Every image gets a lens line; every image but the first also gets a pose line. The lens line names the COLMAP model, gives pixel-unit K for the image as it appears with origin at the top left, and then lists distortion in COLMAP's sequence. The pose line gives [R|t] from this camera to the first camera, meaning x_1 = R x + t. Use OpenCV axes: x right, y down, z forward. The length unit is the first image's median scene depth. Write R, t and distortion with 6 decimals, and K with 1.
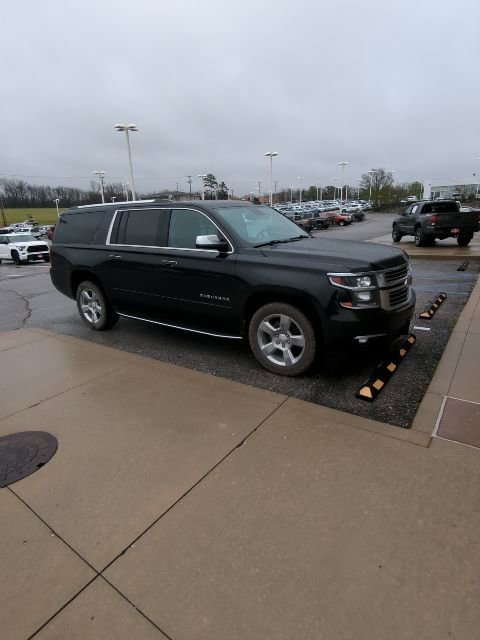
lens RADIAL K [[357.3, 0, 236.4], [0, 357.3, 319.9], [0, 0, 1]] dist [-0.000578, 0.000267]
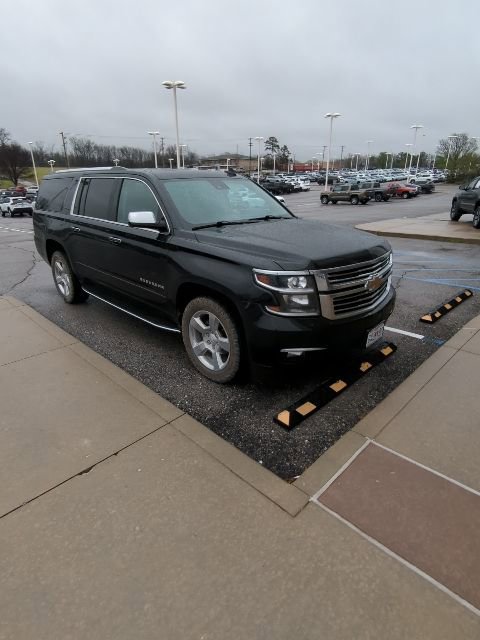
lens RADIAL K [[357.3, 0, 236.4], [0, 357.3, 319.9], [0, 0, 1]] dist [-0.000578, 0.000267]
pose [[0.986311, 0.088988, -0.138824, 0.242893], [-0.076567, 0.992775, 0.092388, -0.062386], [0.146043, -0.080494, 0.985998, 0.130267]]
